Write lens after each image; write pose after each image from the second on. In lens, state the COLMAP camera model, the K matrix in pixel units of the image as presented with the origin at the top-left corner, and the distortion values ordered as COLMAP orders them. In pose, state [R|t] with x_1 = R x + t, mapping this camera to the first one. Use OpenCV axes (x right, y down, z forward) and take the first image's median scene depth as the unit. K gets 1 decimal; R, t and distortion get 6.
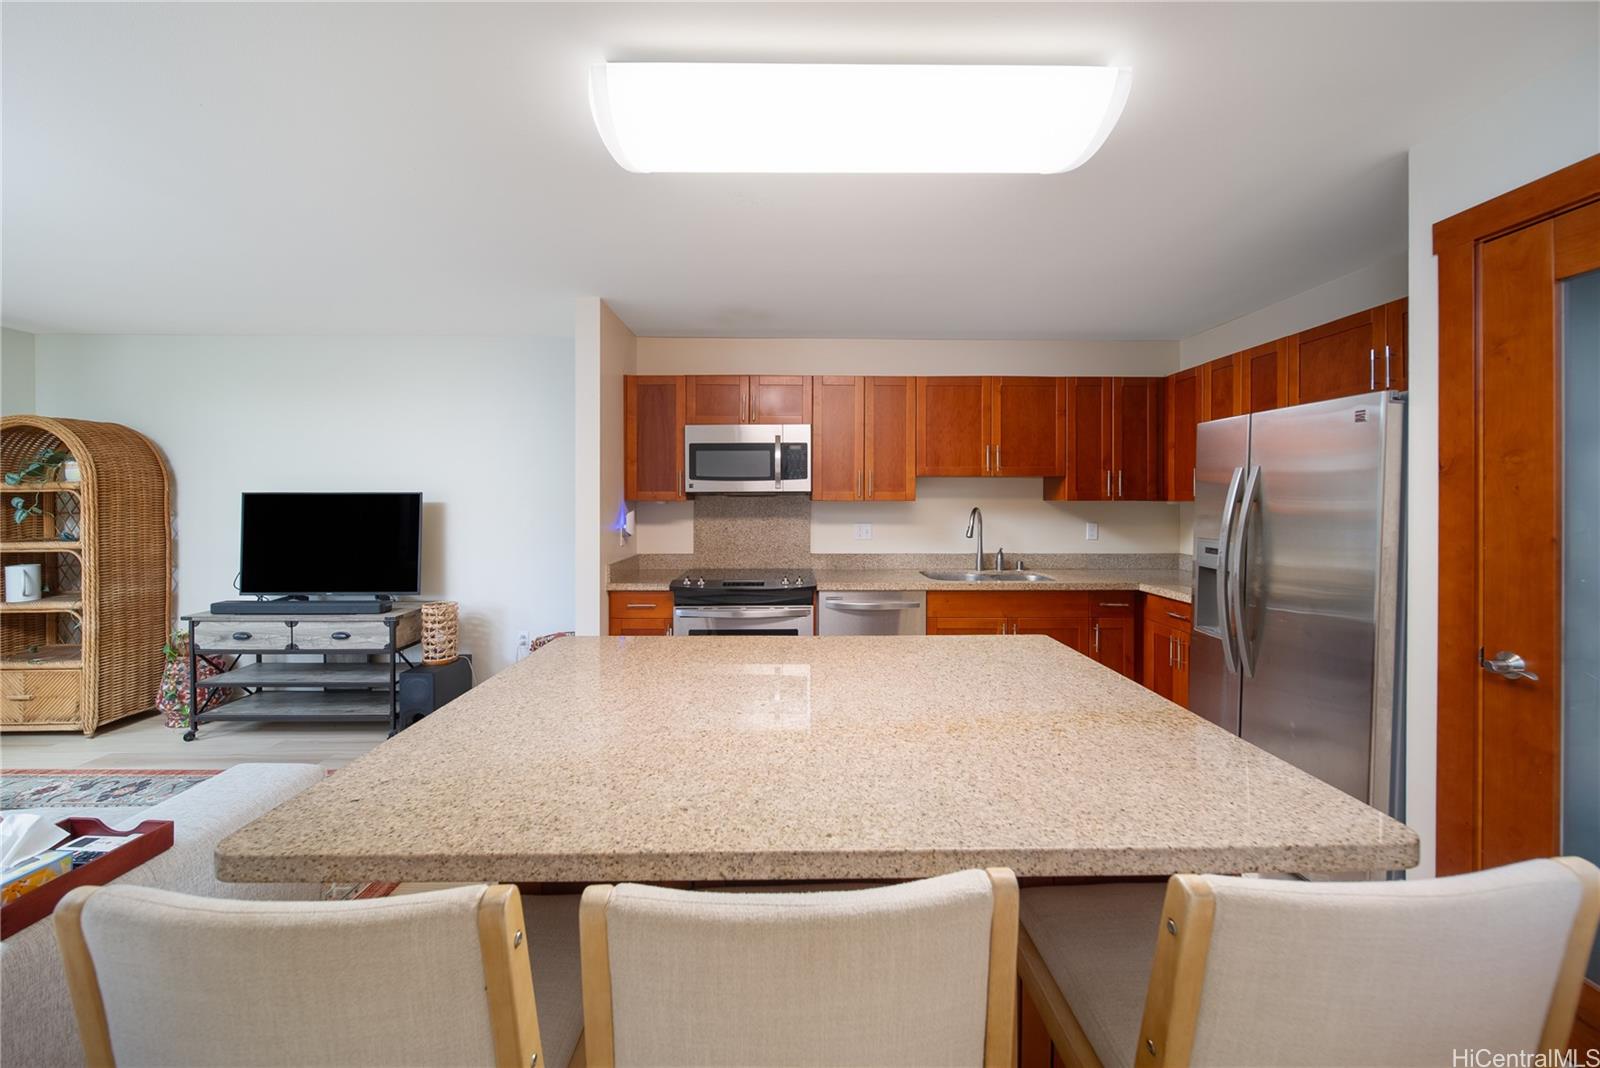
lens RADIAL K [[605.9, 0, 798.9], [0, 605.9, 502.1], [0, 0, 1]] dist [0.000128, -0.000065]
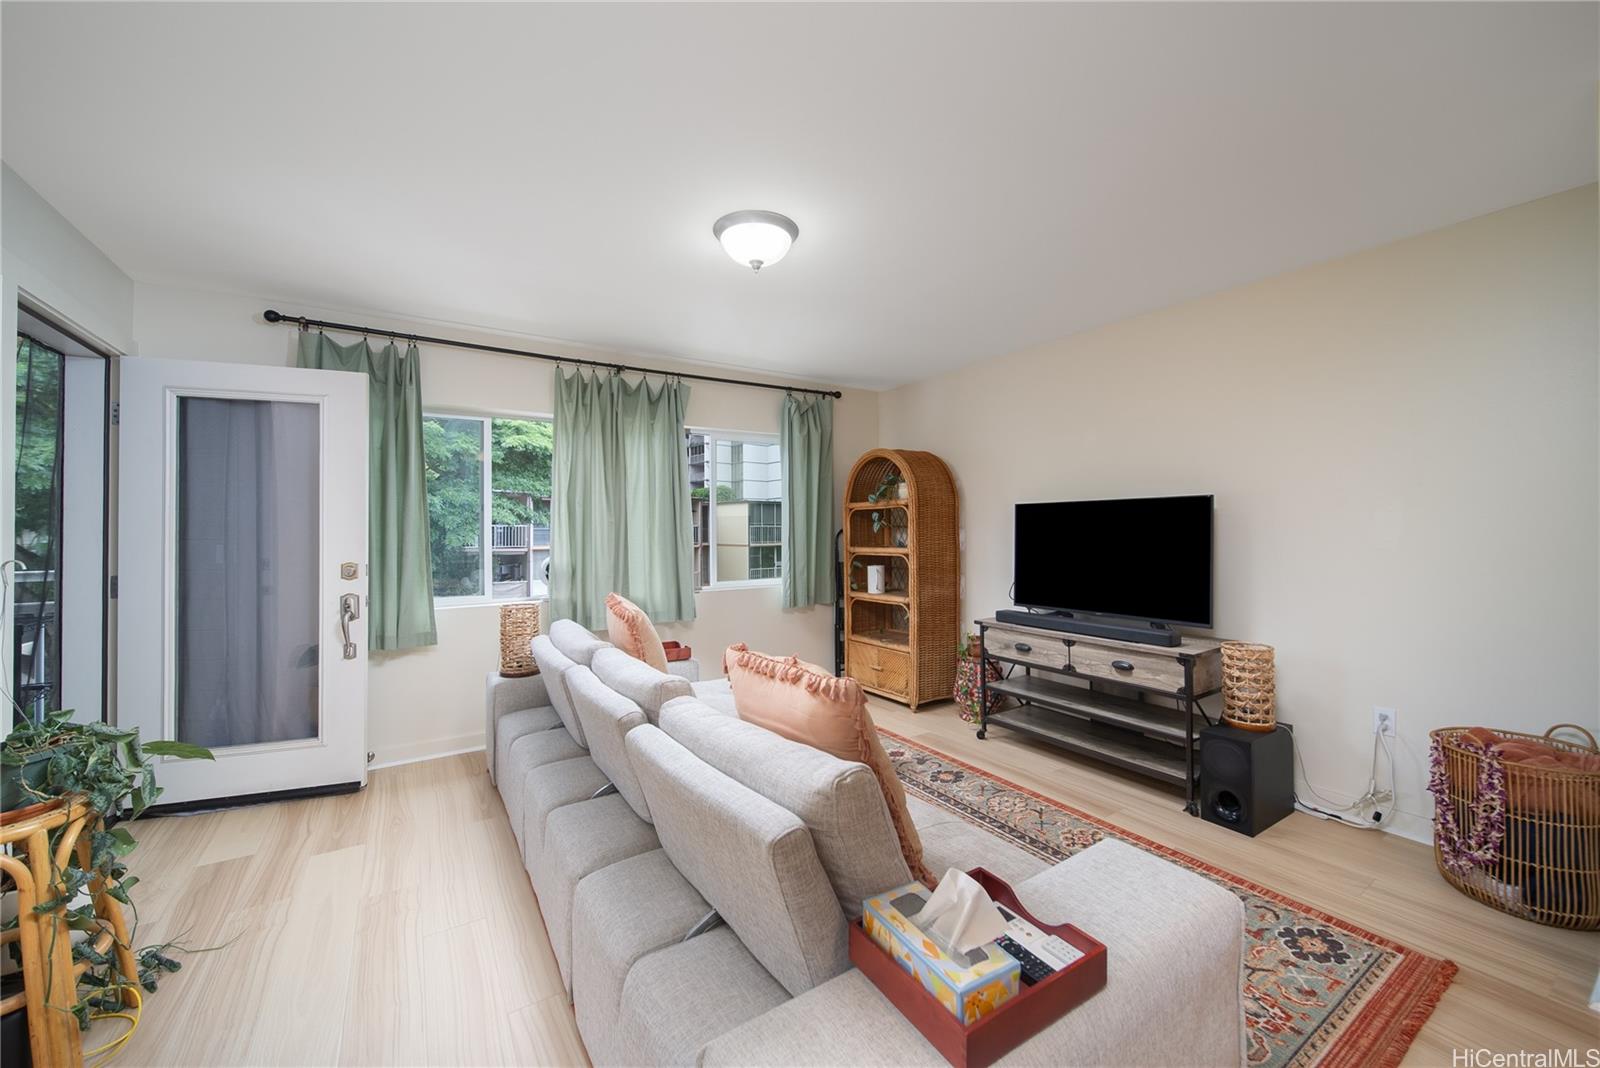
lens RADIAL K [[608.0, 0, 785.0], [0, 608.0, 528.3], [0, 0, 1]] dist [-0.001961, -0.000251]
pose [[0.522254, -0.006617, -0.852765, -0.272505], [0.001026, 0.999974, -0.007131, 0.033534], [0.852790, 0.002849, 0.522247, 0.151924]]
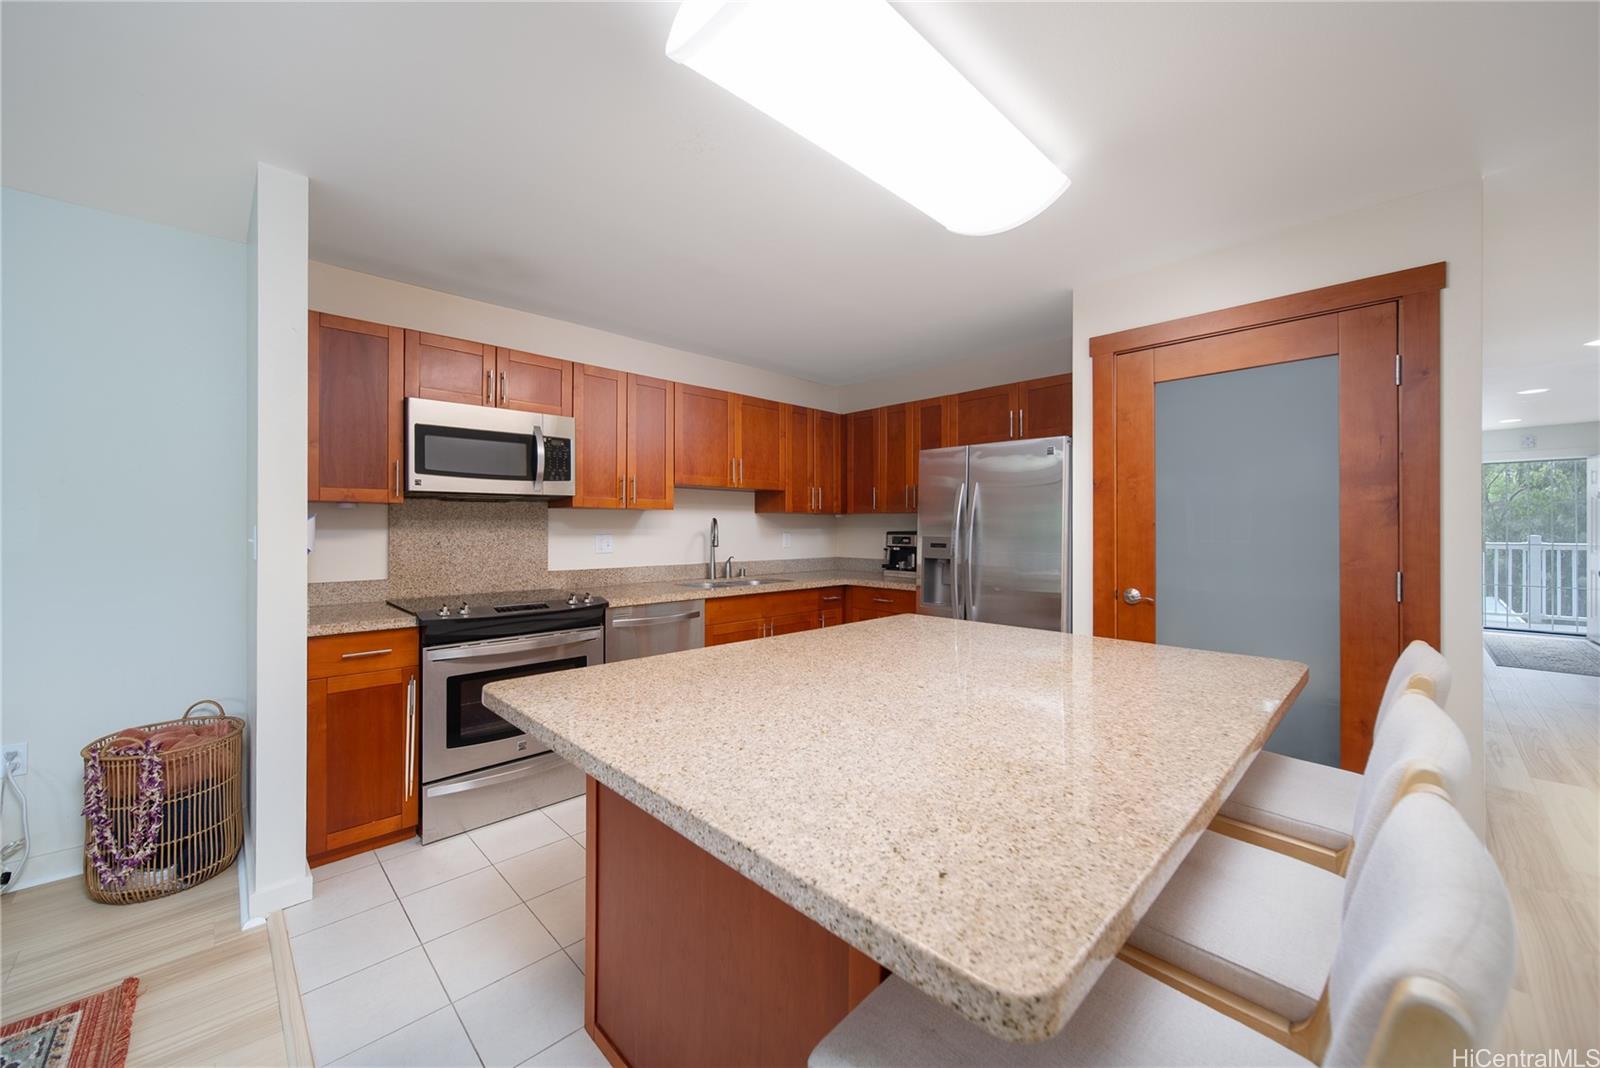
lens RADIAL K [[608.0, 0, 785.0], [0, 608.0, 528.3], [0, 0, 1]] dist [-0.001961, -0.000251]
pose [[0.736890, -0.001936, 0.676009, -0.359511], [0.004324, 0.999989, -0.001850, 0.032644], [-0.675998, 0.004286, 0.736891, 0.173935]]
